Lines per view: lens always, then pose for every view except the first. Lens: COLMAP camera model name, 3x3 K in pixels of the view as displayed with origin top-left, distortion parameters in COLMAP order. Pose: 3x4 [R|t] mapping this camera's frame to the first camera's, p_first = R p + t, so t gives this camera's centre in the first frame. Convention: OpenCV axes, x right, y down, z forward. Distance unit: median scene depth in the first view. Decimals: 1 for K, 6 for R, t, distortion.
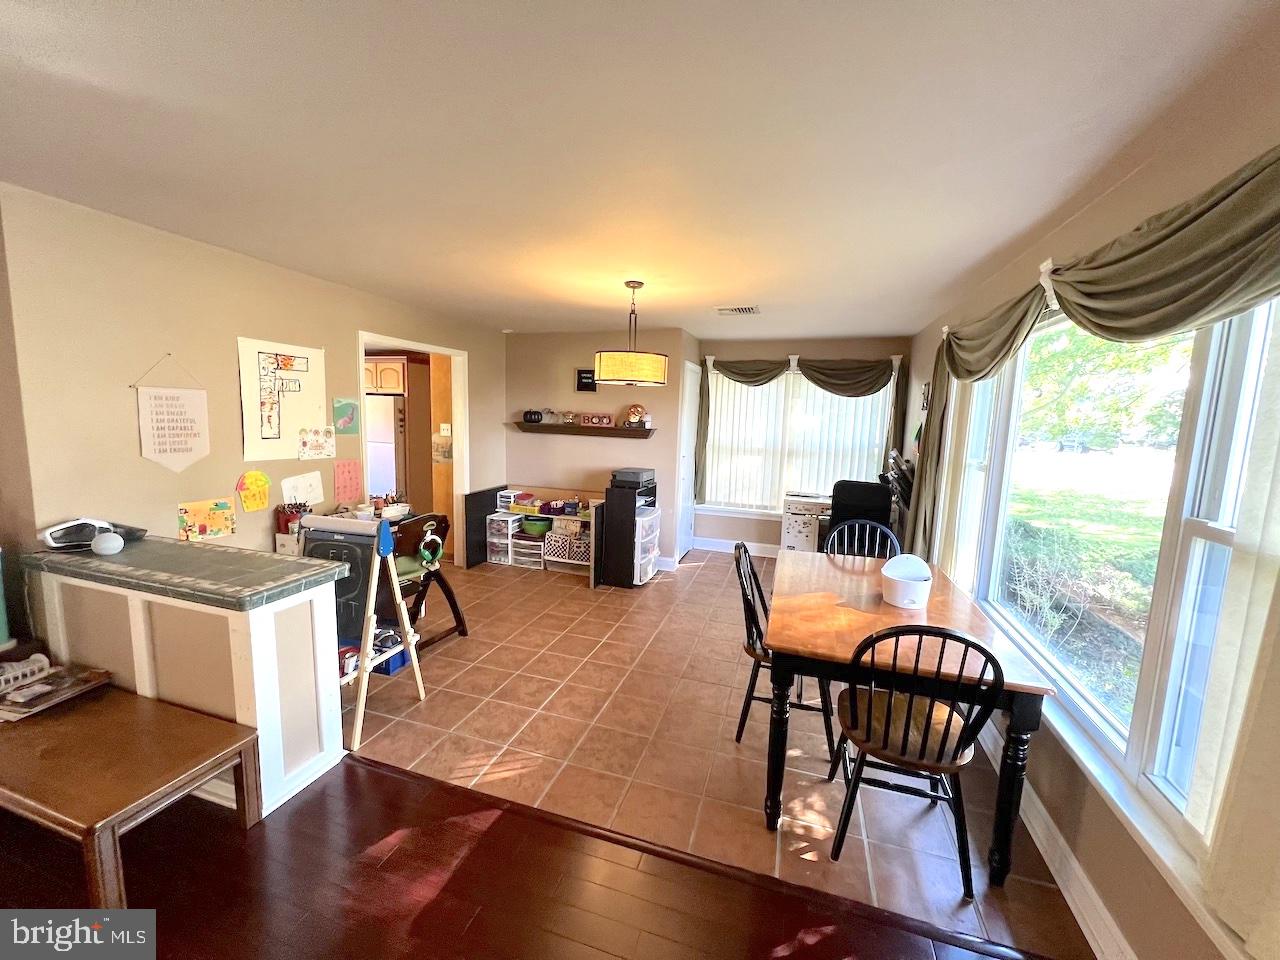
lens RADIAL K [[513.0, 0, 638.6], [0, 513.0, 478.7], [0, 0, 1]] dist [-0.000661, -0.000222]
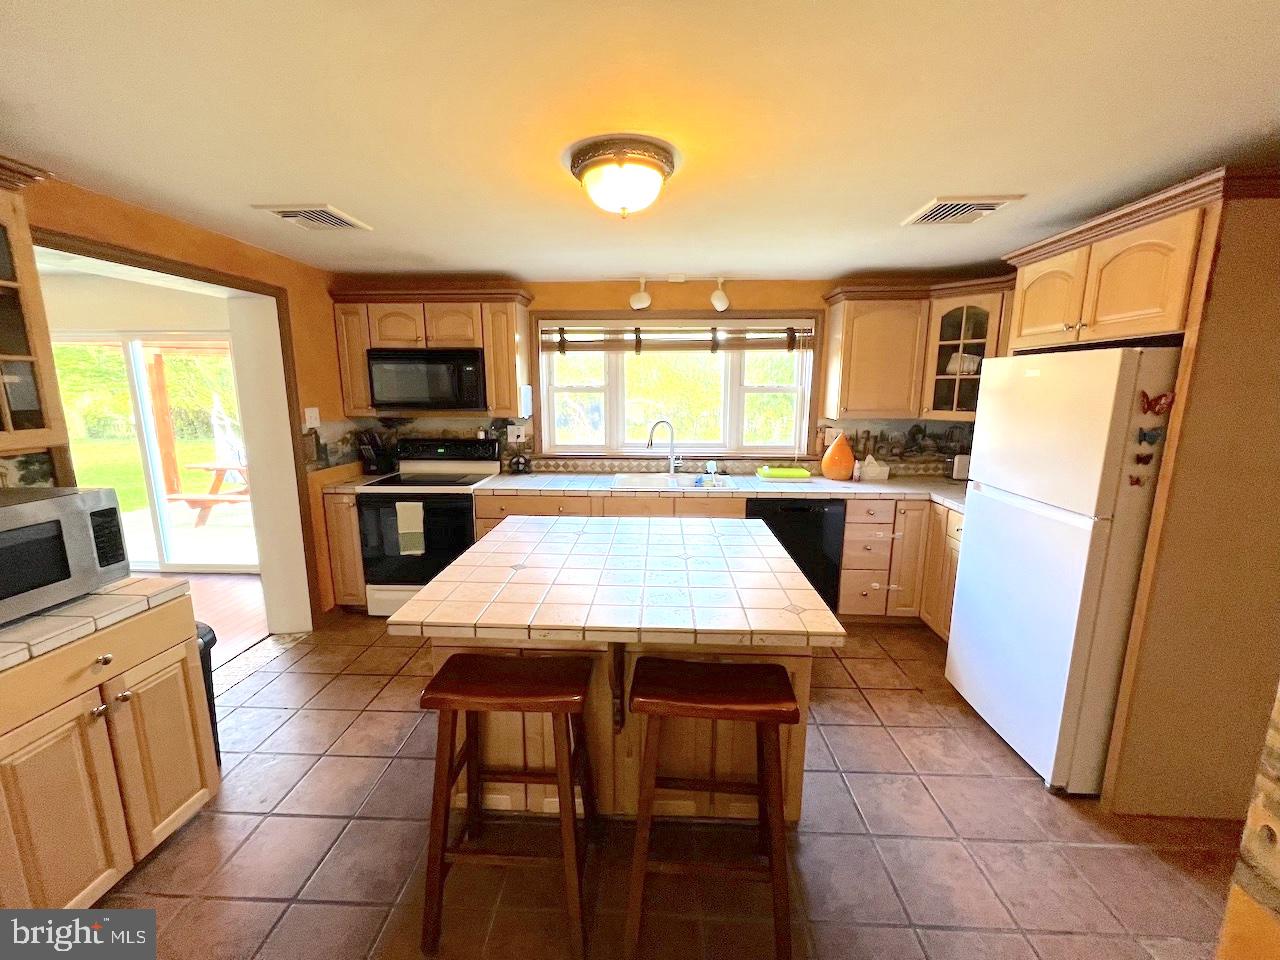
lens RADIAL K [[513.0, 0, 638.6], [0, 513.0, 478.7], [0, 0, 1]] dist [-0.000661, -0.000222]
pose [[0.262666, 0.138184, -0.954941, -0.542056], [-0.113936, 0.987210, 0.111514, -0.181765], [0.958136, 0.079511, 0.275051, 1.333835]]
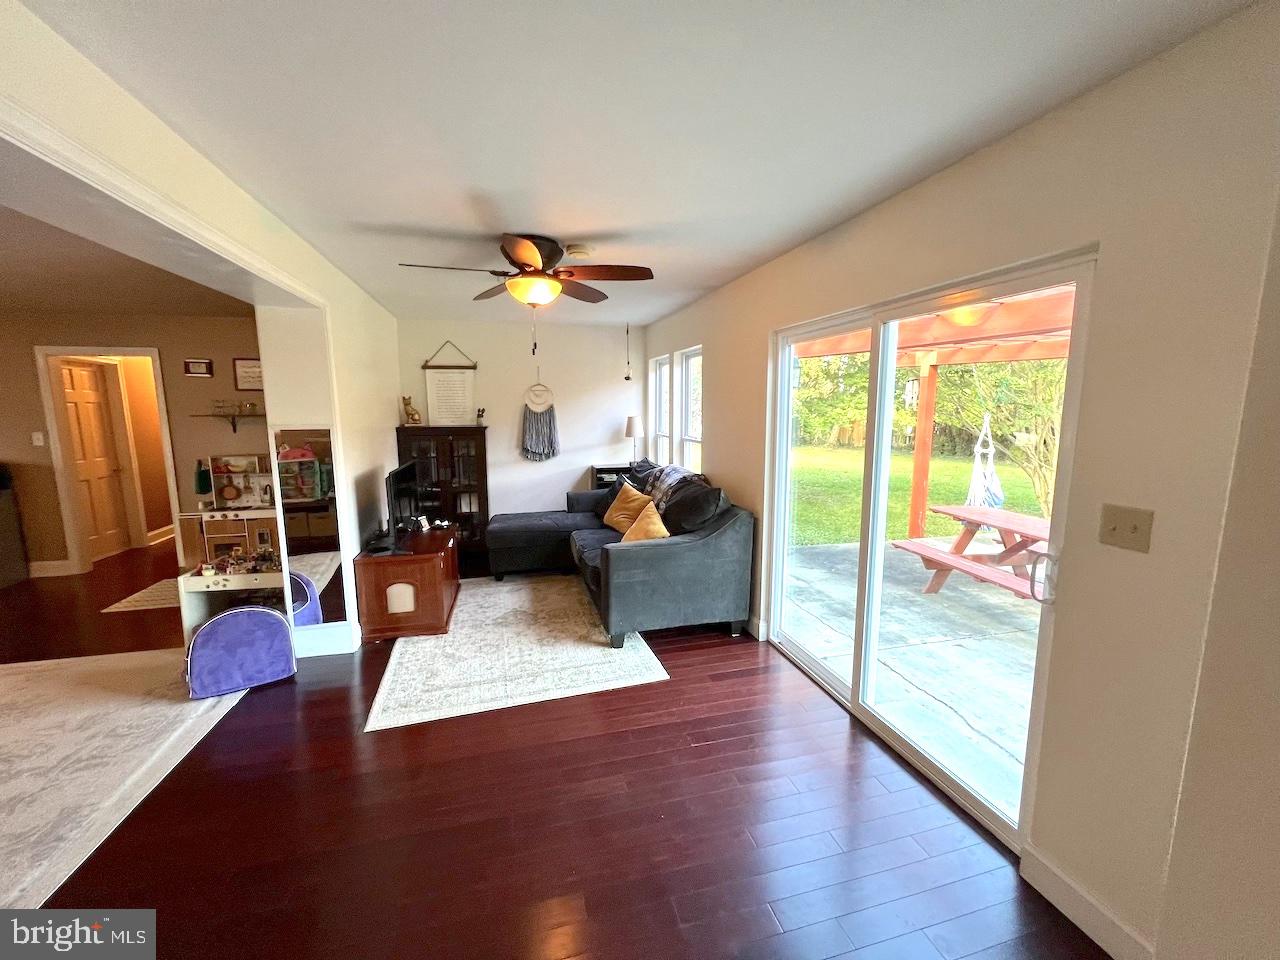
lens RADIAL K [[513.0, 0, 638.6], [0, 513.0, 478.7], [0, 0, 1]] dist [-0.000661, -0.000222]
pose [[-0.841704, 0.052797, -0.537352, -1.421855], [-0.085463, 0.969635, 0.229139, -0.159080], [0.533133, 0.238791, -0.811633, 0.915986]]
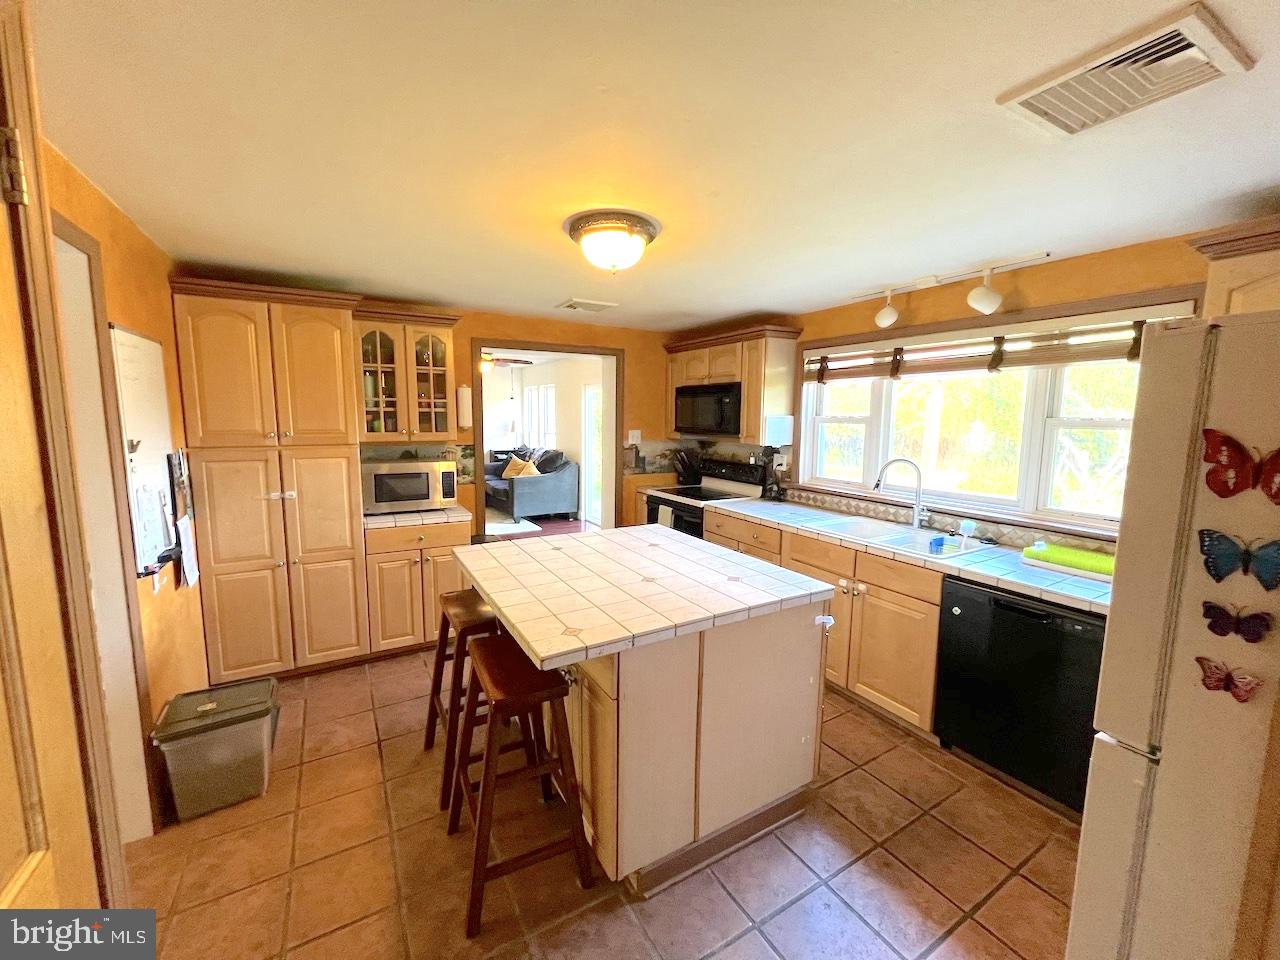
lens RADIAL K [[513.0, 0, 638.6], [0, 513.0, 478.7], [0, 0, 1]] dist [-0.000661, -0.000222]
pose [[-0.668232, 0.052451, -0.742101, -0.630281], [-0.125108, 0.975383, 0.181594, -0.260053], [0.733358, 0.214190, -0.645220, 1.925247]]
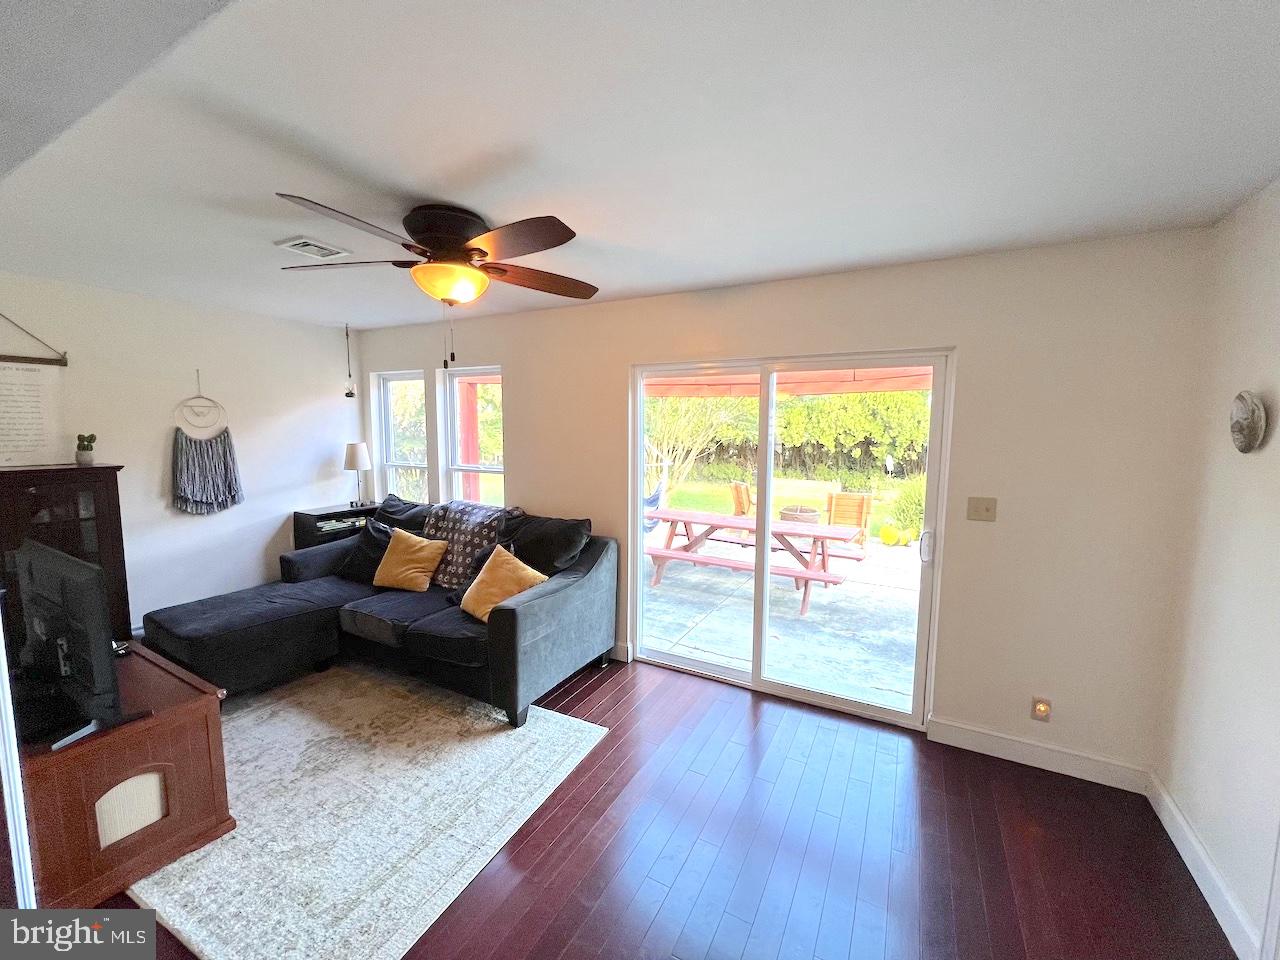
lens RADIAL K [[513.0, 0, 638.6], [0, 513.0, 478.7], [0, 0, 1]] dist [-0.000661, -0.000222]
pose [[-0.185772, 0.074478, -0.979766, -1.157311], [-0.134477, 0.985814, 0.100435, -0.108989], [0.973347, 0.150414, -0.173121, 0.427114]]
